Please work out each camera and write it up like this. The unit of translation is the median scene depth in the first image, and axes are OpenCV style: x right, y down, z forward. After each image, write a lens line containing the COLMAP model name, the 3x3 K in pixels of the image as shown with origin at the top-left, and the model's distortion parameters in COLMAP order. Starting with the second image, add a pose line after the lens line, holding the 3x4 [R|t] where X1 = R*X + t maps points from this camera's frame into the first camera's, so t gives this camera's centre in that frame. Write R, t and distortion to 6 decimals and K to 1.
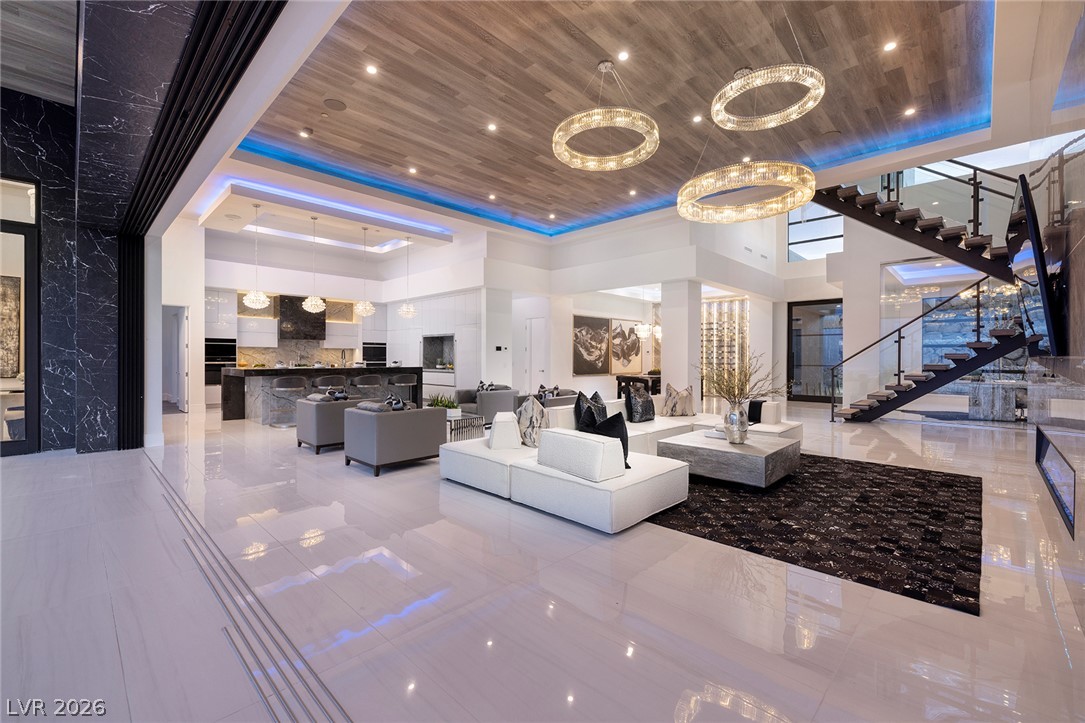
lens RADIAL K [[459.7, 0, 542.8], [0, 459.7, 359.6], [0, 0, 1]] dist [0.001393, 0.000319]
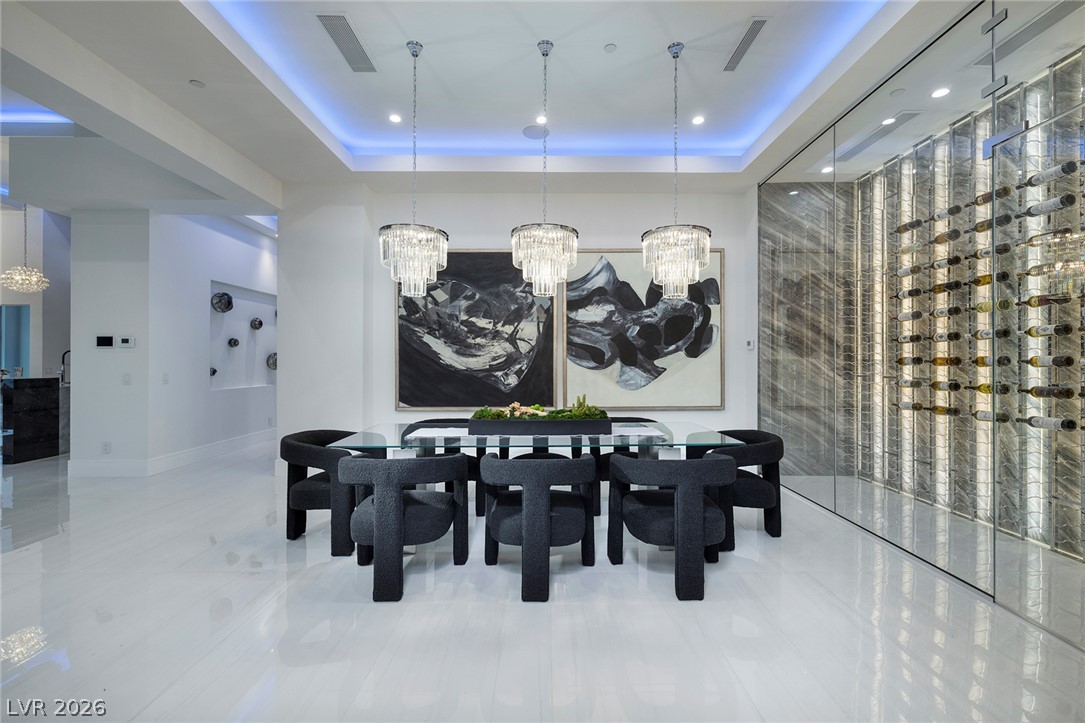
lens RADIAL K [[459.7, 0, 546.1], [0, 459.7, 360.9], [0, 0, 1]] dist [0.001393, 0.000319]
pose [[0.701238, -0.003746, -0.712917, 0.400398], [-0.001737, 0.999974, -0.006963, -0.002442], [0.712925, 0.006121, 0.701214, 0.766316]]
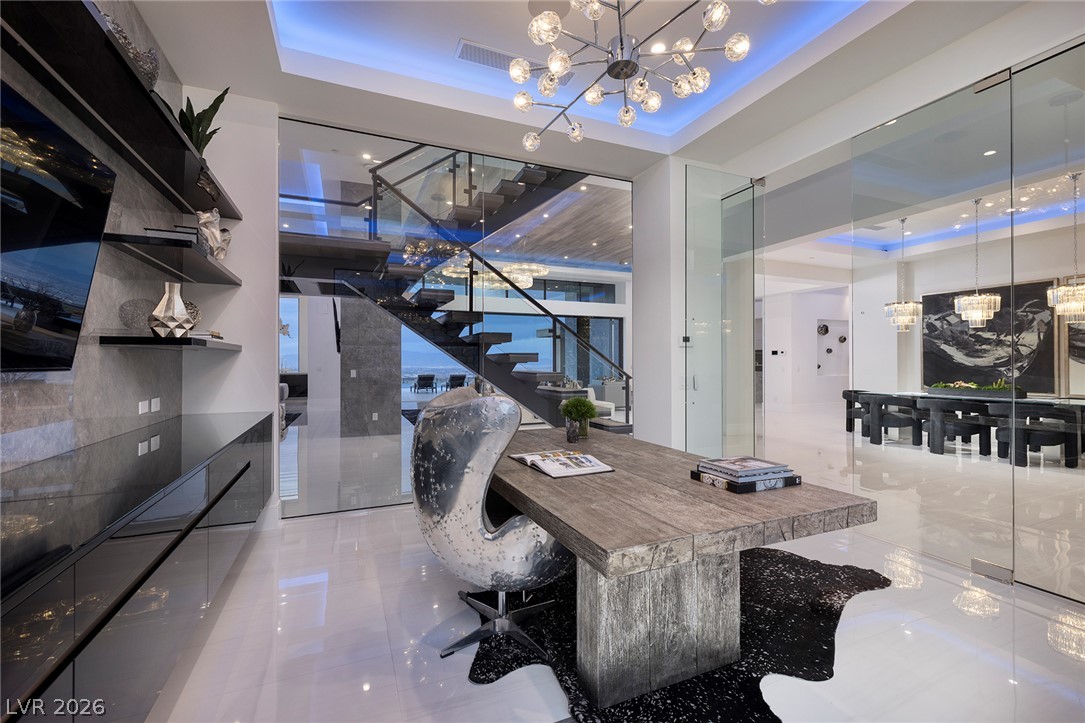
lens RADIAL K [[459.7, 0, 543.5], [0, 459.7, 360.2], [0, 0, 1]] dist [0.001393, 0.000319]
pose [[-0.379910, -0.004265, -0.925014, 0.810543], [-0.001960, 0.999991, -0.003806, -0.001873], [0.925021, 0.000367, -0.379915, 0.704919]]
